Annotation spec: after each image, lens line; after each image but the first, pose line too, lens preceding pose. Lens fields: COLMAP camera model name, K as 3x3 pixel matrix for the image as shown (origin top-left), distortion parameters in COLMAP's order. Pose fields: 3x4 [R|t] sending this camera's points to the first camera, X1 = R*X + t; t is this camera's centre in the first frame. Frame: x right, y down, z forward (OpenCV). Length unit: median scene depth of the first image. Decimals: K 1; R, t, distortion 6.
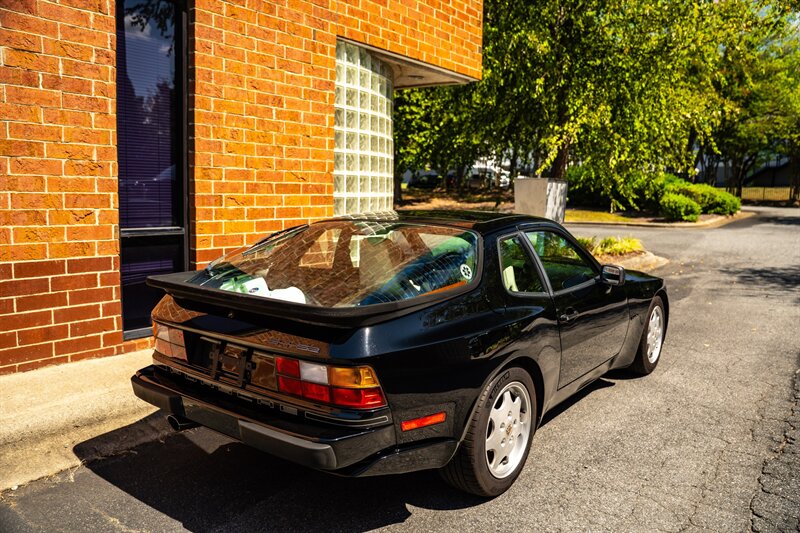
lens RADIAL K [[624.9, 0, 402.8], [0, 624.9, 267.9], [0, 0, 1]] dist [-0.141125, 0.151766]
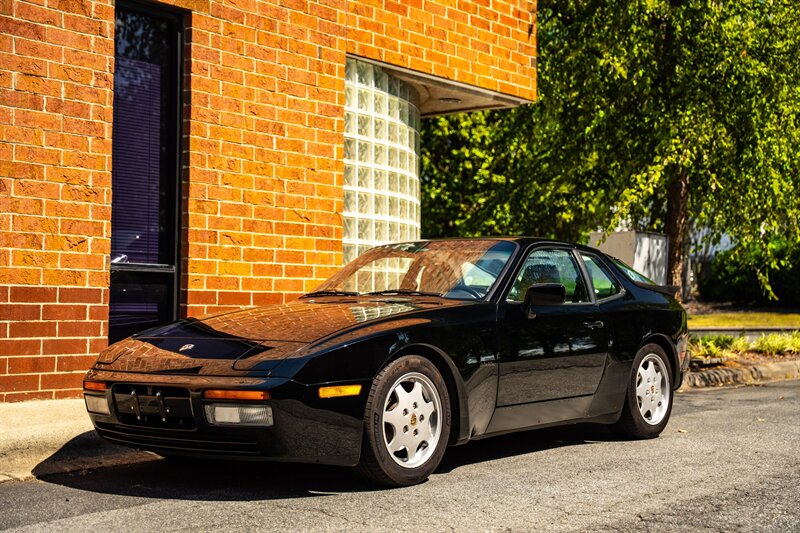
lens RADIAL K [[1132.1, 0, 401.8], [0, 1132.1, 274.0], [0, 0, 1]] dist [0.108117, 0.184243]
pose [[0.998048, -0.010732, -0.061516, 0.070595], [0.001410, 0.988741, -0.149628, 0.179259], [0.062429, 0.149249, 0.986827, -0.564092]]
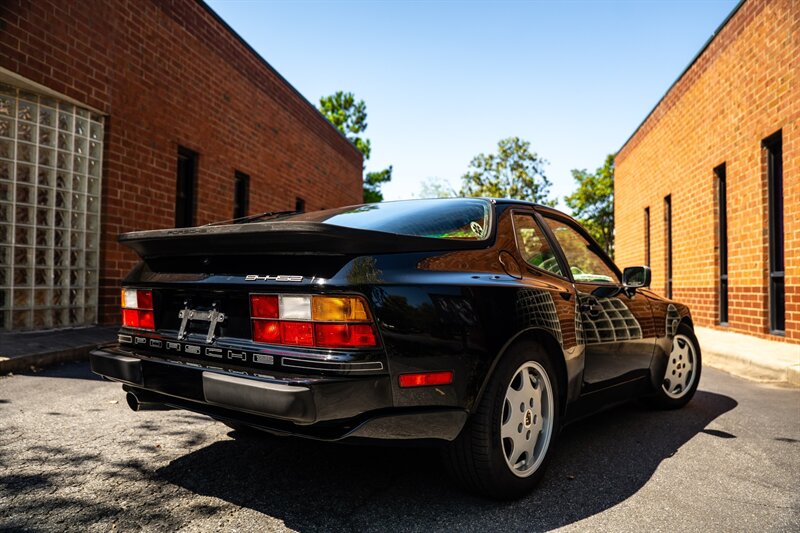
lens RADIAL K [[624.9, 0, 402.8], [0, 624.9, 267.9], [0, 0, 1]] dist [-0.141125, 0.151766]
pose [[-0.884856, -0.043750, -0.463805, 1.146716], [-0.081773, 0.994710, 0.062179, -0.083655], [0.458631, 0.092946, -0.883752, 1.760293]]
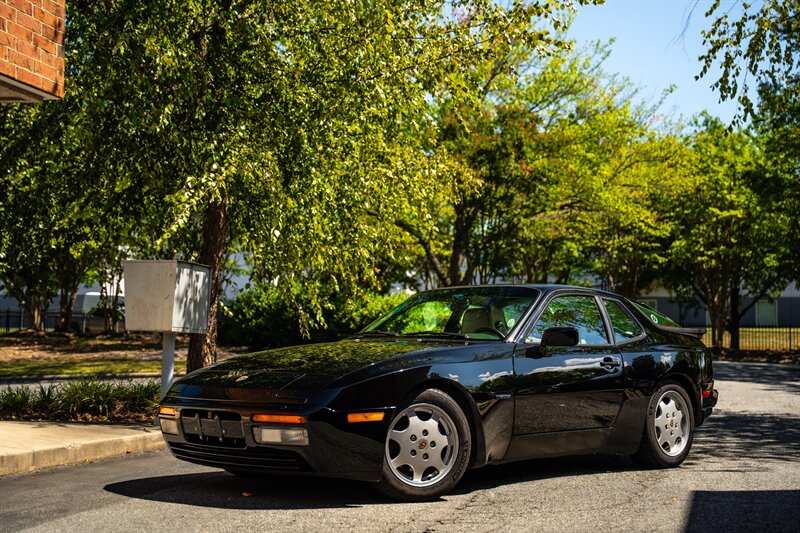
lens RADIAL K [[1145.6, 0, 400.0], [0, 1145.6, 266.5], [0, 0, 1]] dist [0.194956, 0.008616]
pose [[0.934756, 0.023766, 0.354495, 0.040909], [0.044765, 0.981931, -0.183870, 0.156007], [-0.352460, 0.187743, 0.916801, -0.296529]]
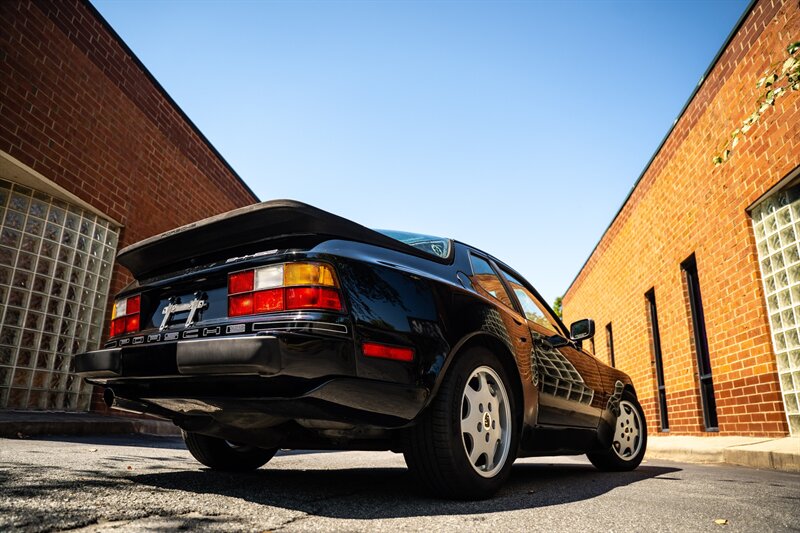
lens RADIAL K [[554.0, 0, 401.6], [0, 554.0, 265.2], [0, 0, 1]] dist [-0.172459, 0.126772]
pose [[-0.863500, -0.182712, -0.470089, 1.124099], [-0.094216, 0.974102, -0.205546, 0.030170], [0.495471, -0.133199, -0.858351, 1.754814]]
